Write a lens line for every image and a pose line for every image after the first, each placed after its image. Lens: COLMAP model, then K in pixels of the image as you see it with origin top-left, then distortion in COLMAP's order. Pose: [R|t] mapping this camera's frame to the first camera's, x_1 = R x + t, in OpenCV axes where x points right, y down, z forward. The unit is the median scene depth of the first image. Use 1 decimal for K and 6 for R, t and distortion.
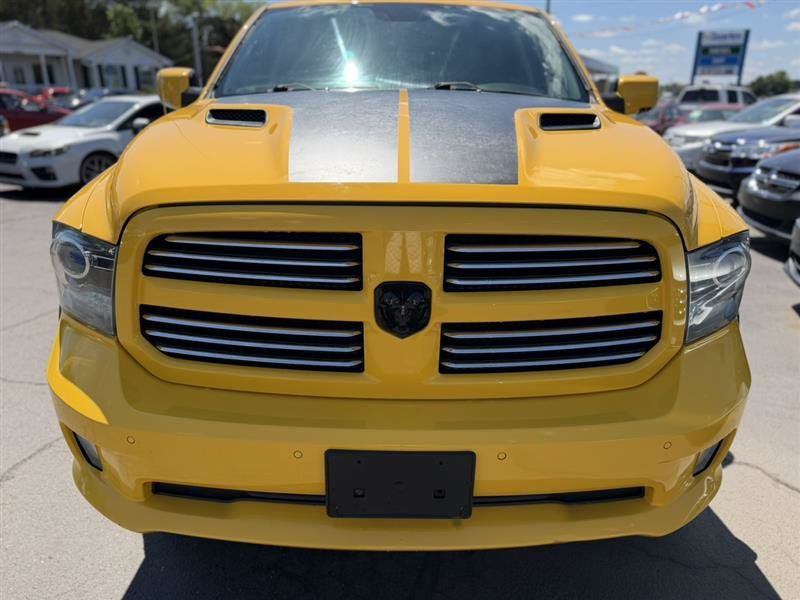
lens RADIAL K [[583.6, 0, 406.3], [0, 583.6, 297.8], [0, 0, 1]] dist [0.002984, -0.002716]
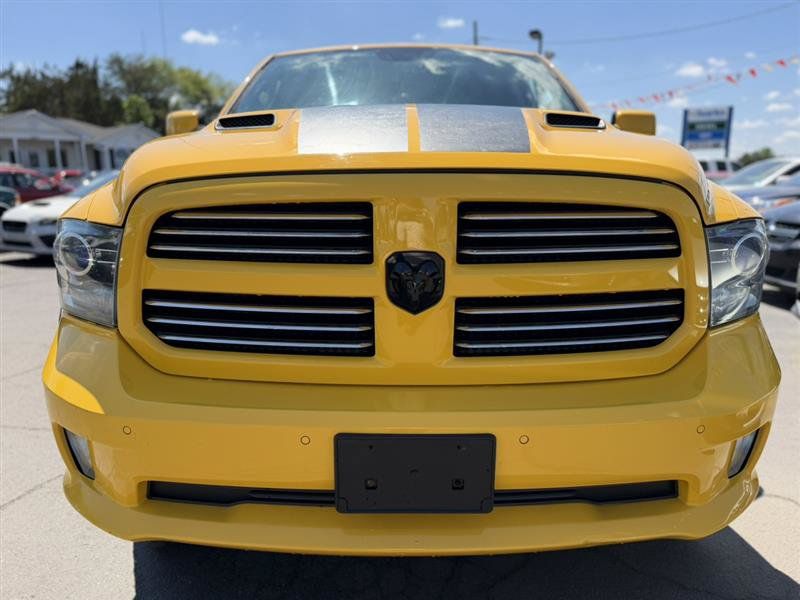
lens RADIAL K [[583.6, 0, 406.3], [0, 583.6, 297.8], [0, 0, 1]] dist [0.002984, -0.002716]
pose [[0.999879, -0.015410, -0.002341, -0.016714], [0.014992, 0.991916, -0.126005, 0.145146], [0.004264, 0.125955, 0.992027, 0.042266]]
